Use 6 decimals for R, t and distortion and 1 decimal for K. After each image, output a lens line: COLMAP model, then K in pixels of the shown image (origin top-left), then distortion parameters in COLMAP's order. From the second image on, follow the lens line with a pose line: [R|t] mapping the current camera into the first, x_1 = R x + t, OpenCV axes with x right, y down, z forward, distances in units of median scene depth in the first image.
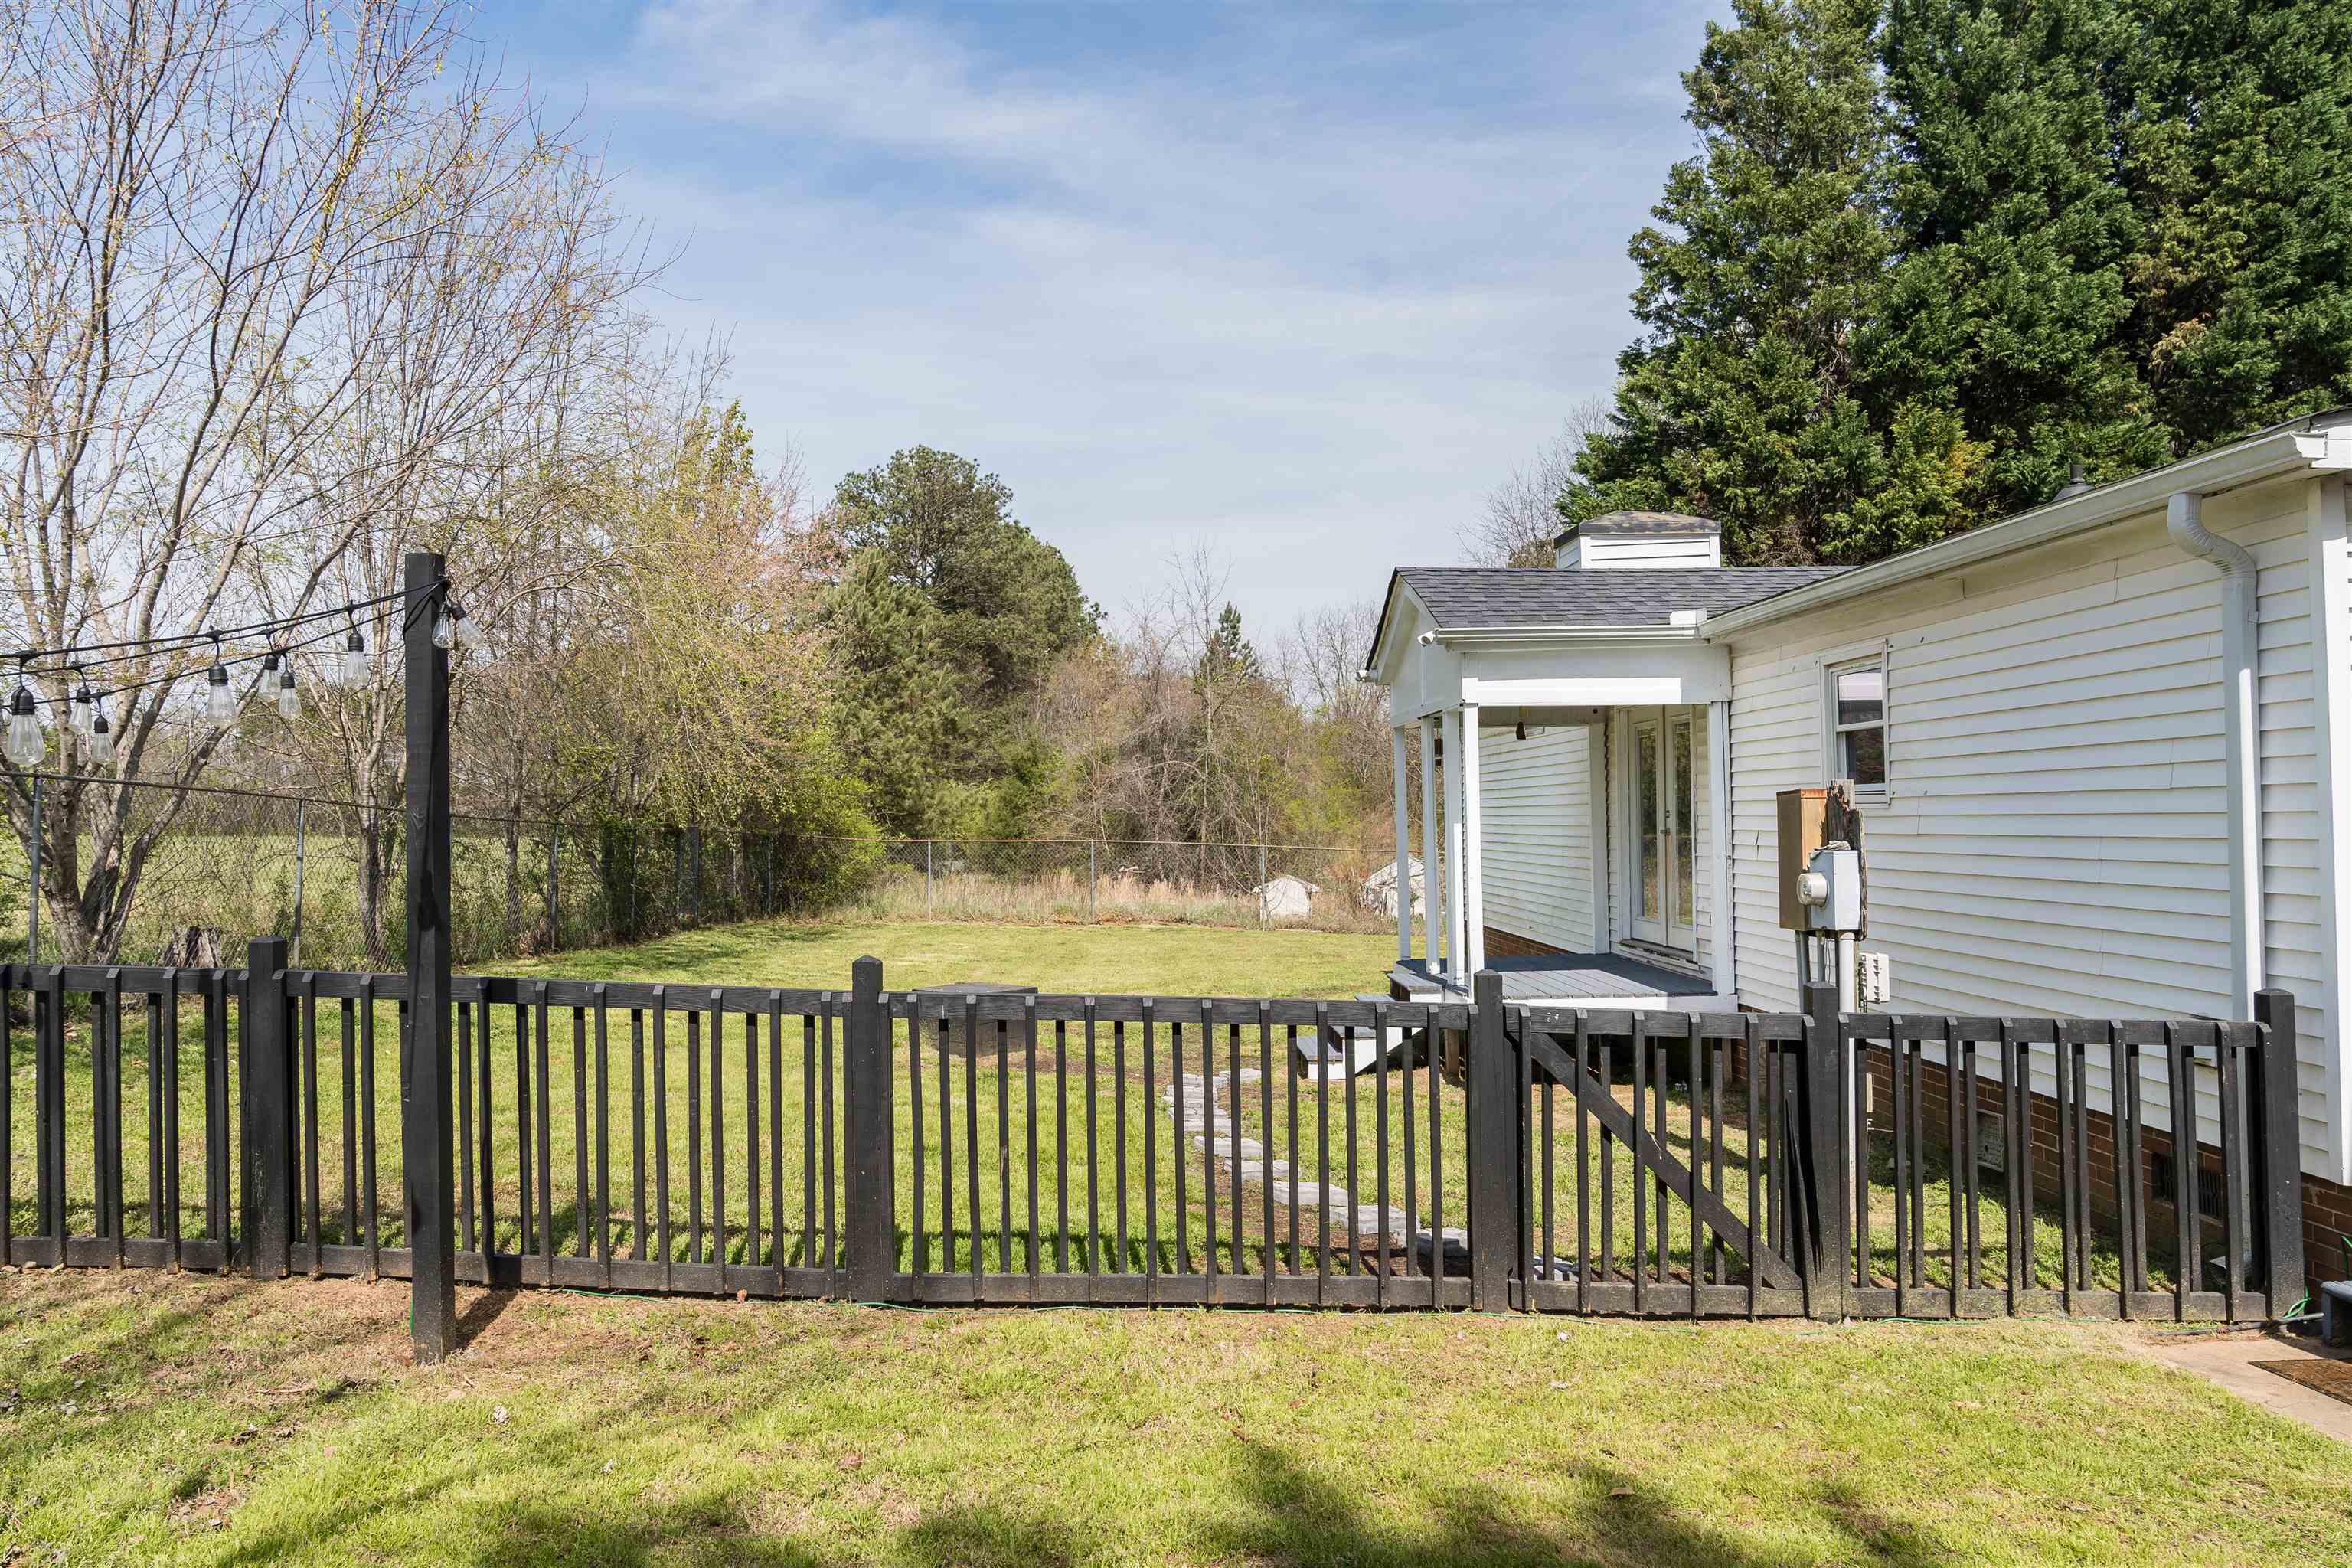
lens RADIAL K [[1608.7, 0, 1162.5], [0, 1608.7, 790.2], [0, 0, 1]] dist [-0.030226, 0.008511]
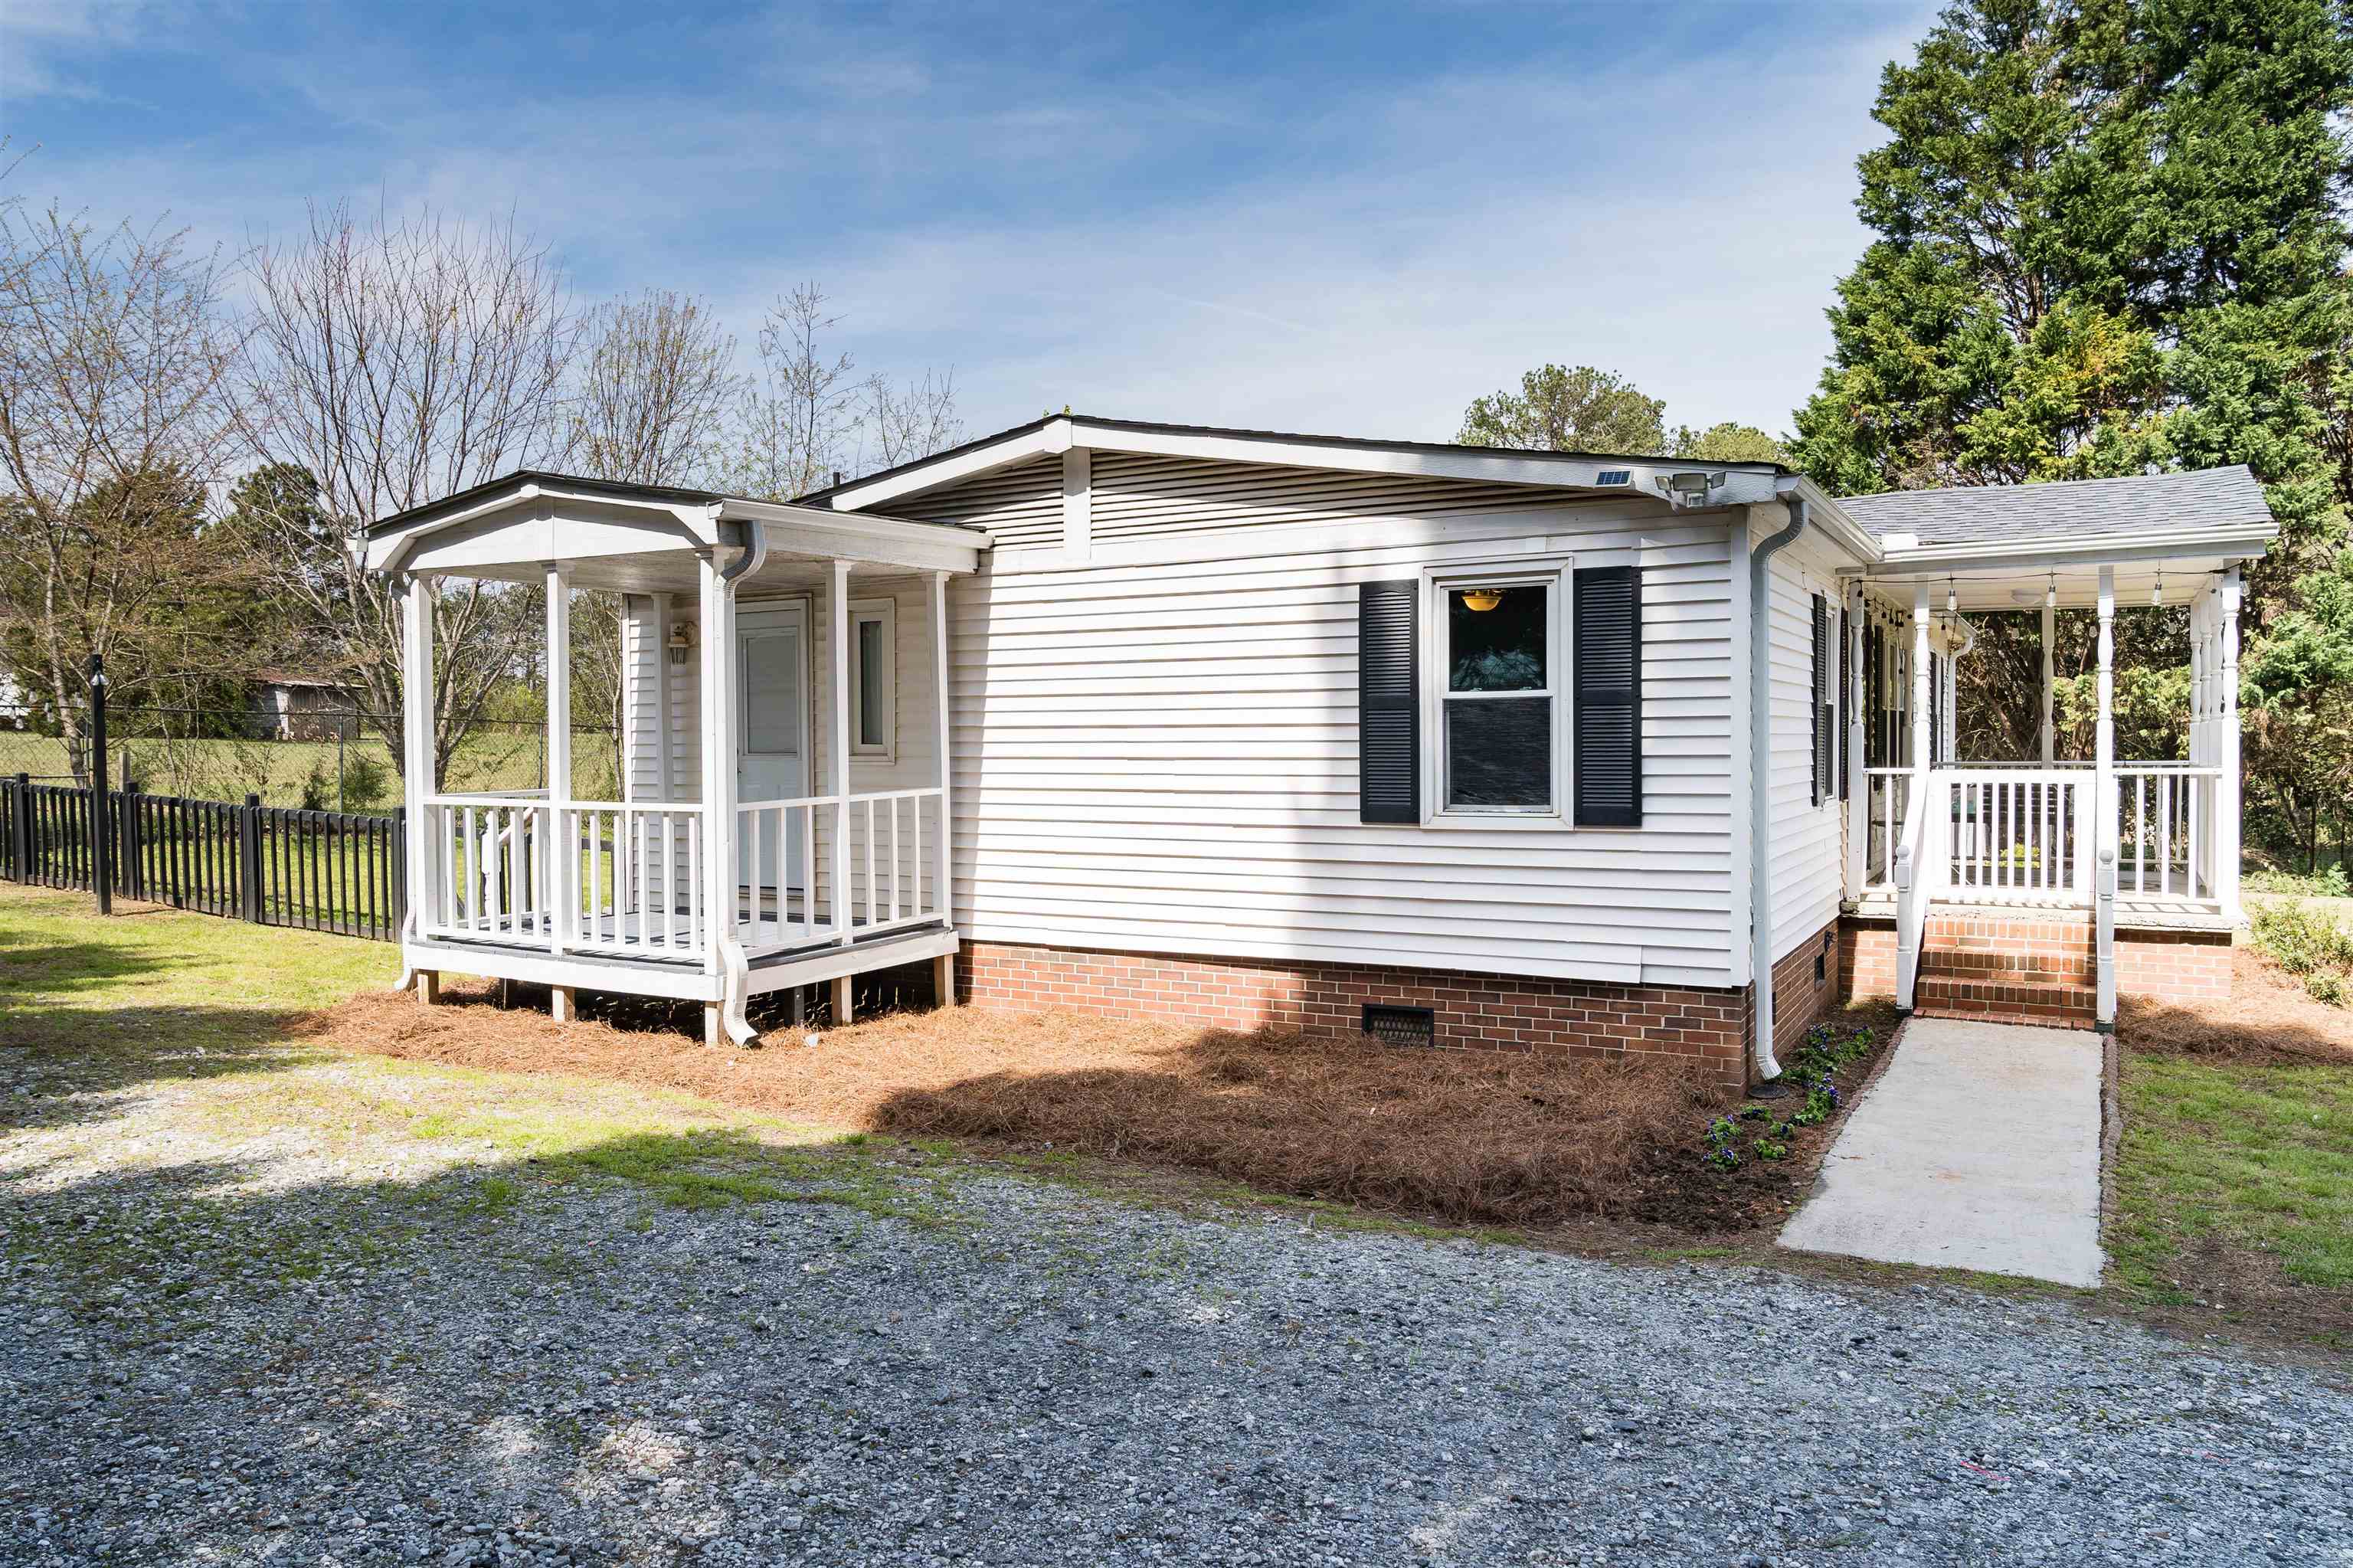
lens RADIAL K [[1609.4, 0, 1184.7], [0, 1609.4, 800.8], [0, 0, 1]] dist [-0.030226, 0.008511]
pose [[0.866984, 0.031123, -0.497364, 0.512970], [0.002865, 0.997720, 0.067426, -0.010137], [0.498328, -0.059882, 0.864918, -0.097644]]
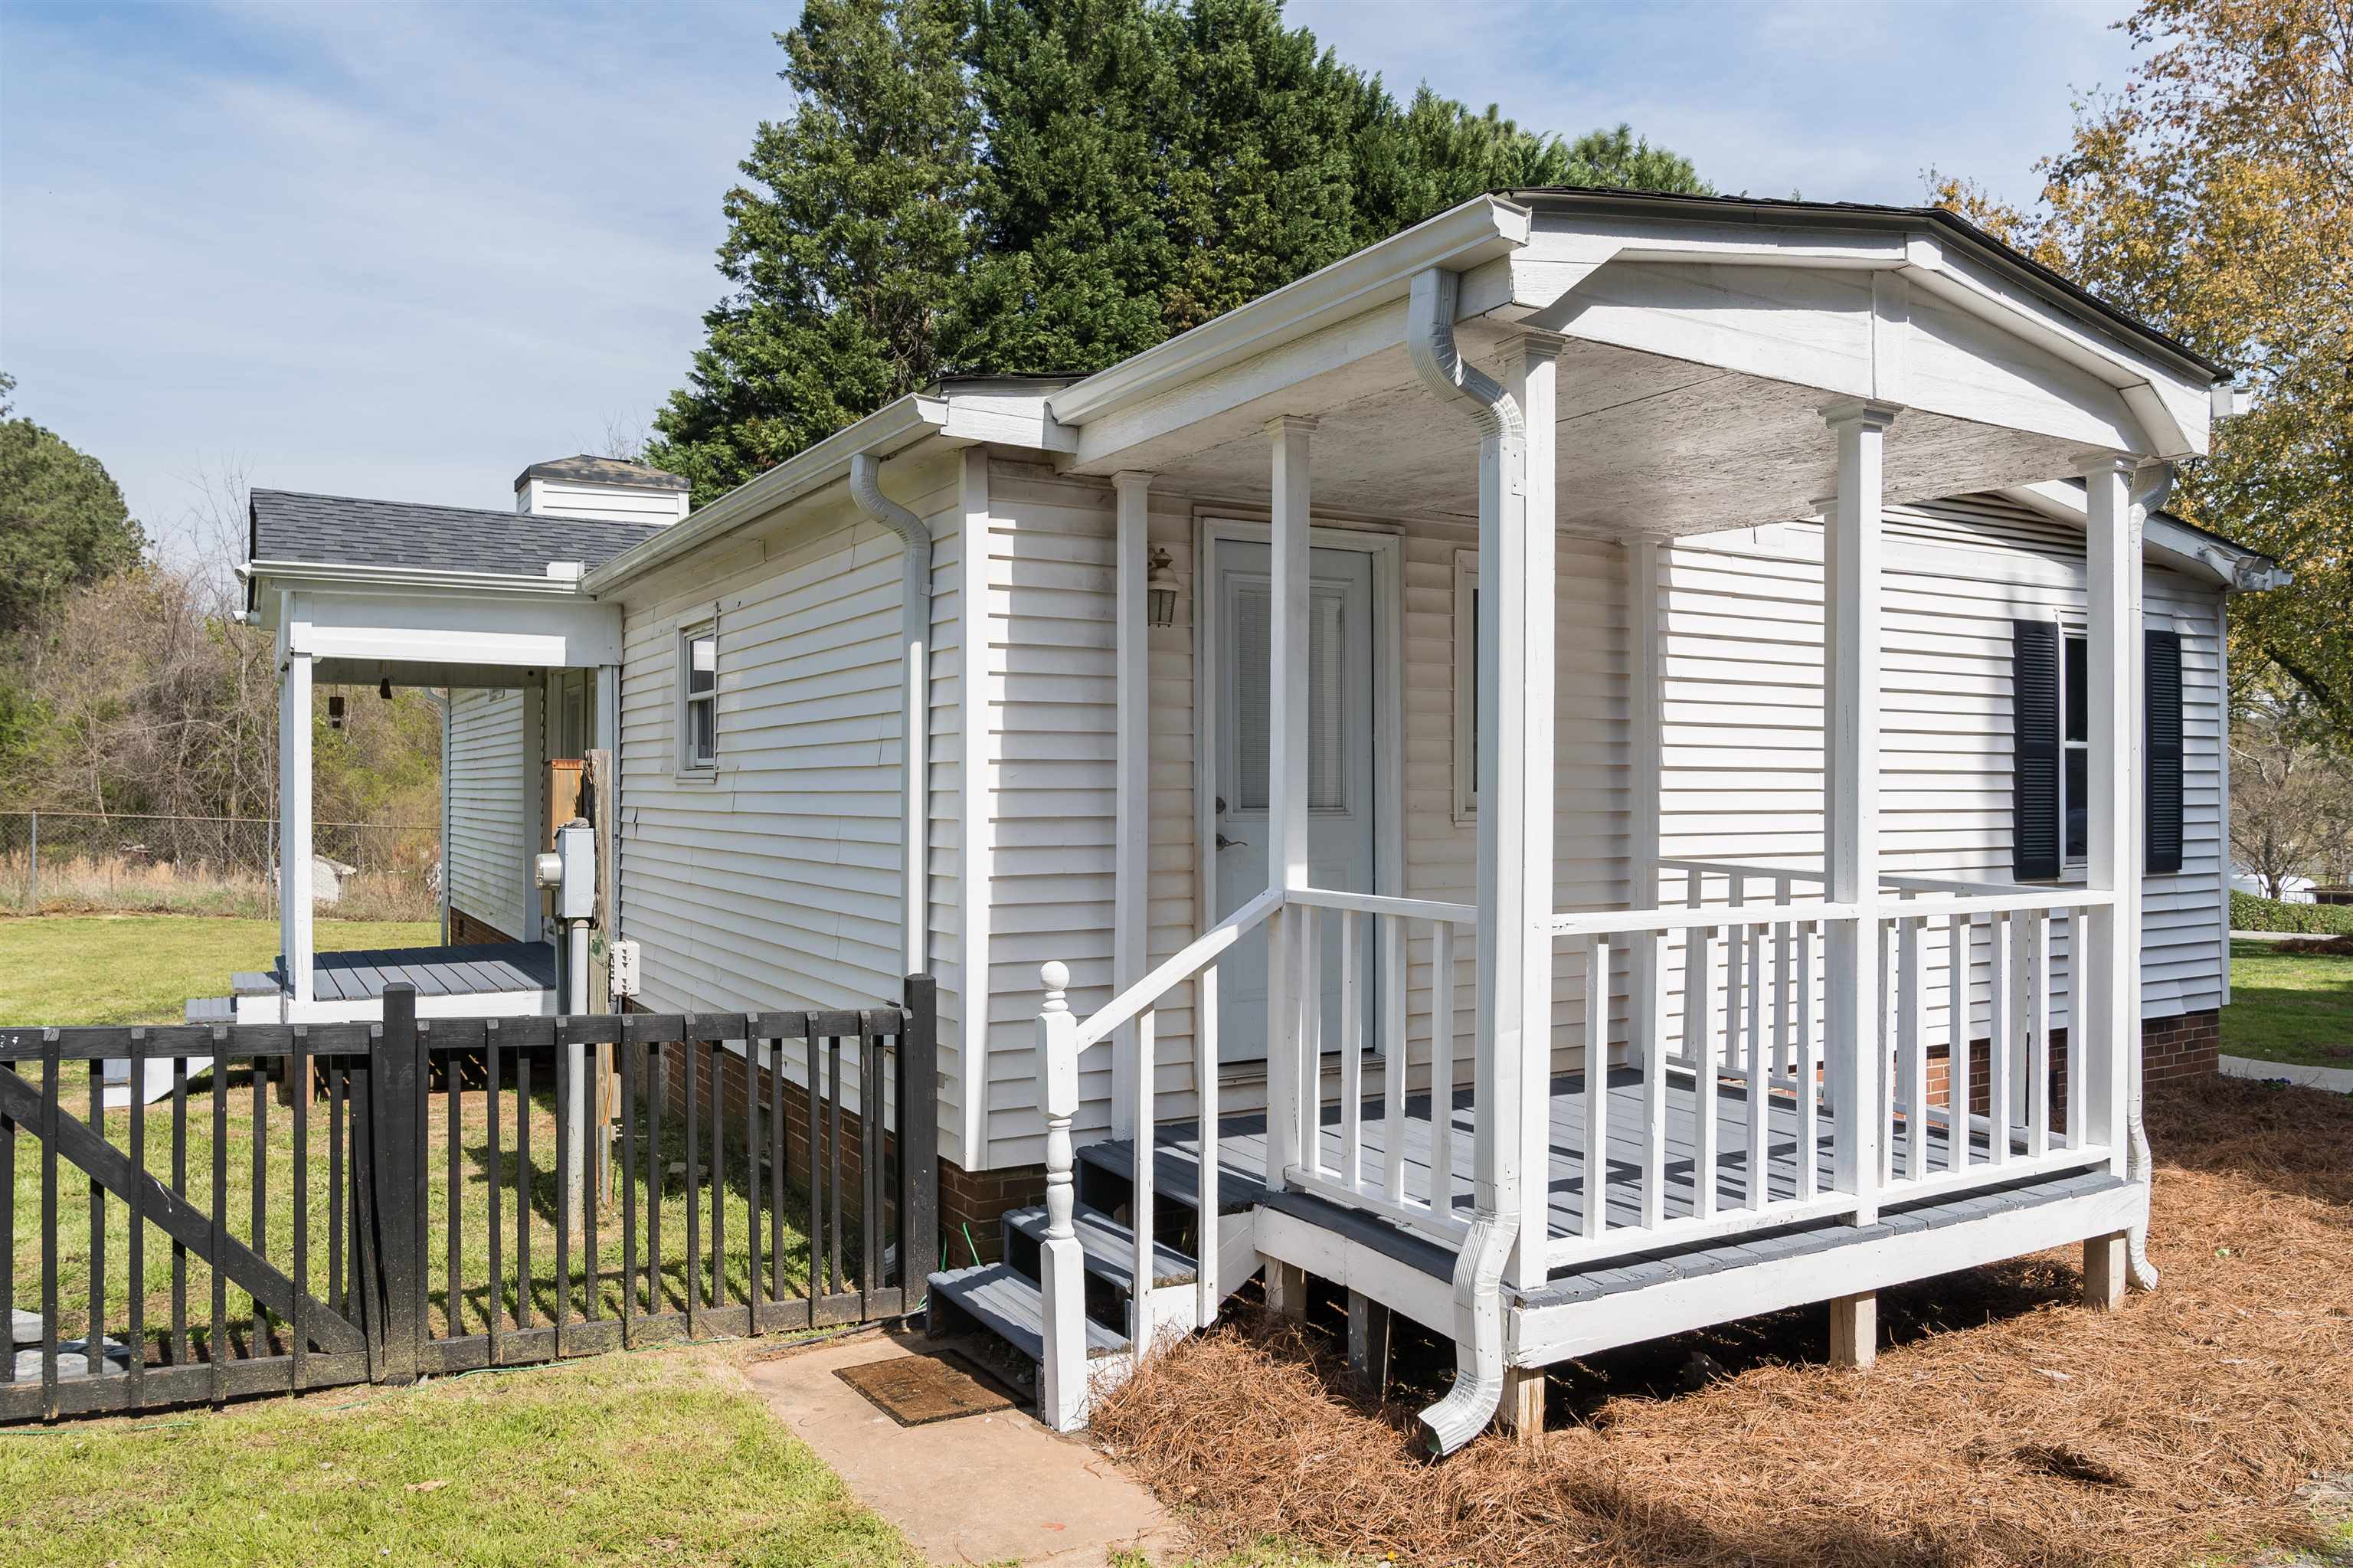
lens RADIAL K [[1609.4, 0, 1224.5], [0, 1609.4, 779.1], [0, 0, 1]] dist [-0.030226, 0.008511]
pose [[0.870838, 0.019314, 0.491191, 0.109619], [-0.022351, 0.999750, 0.000315, 0.000710], [-0.491062, -0.011253, 0.871052, 0.015590]]
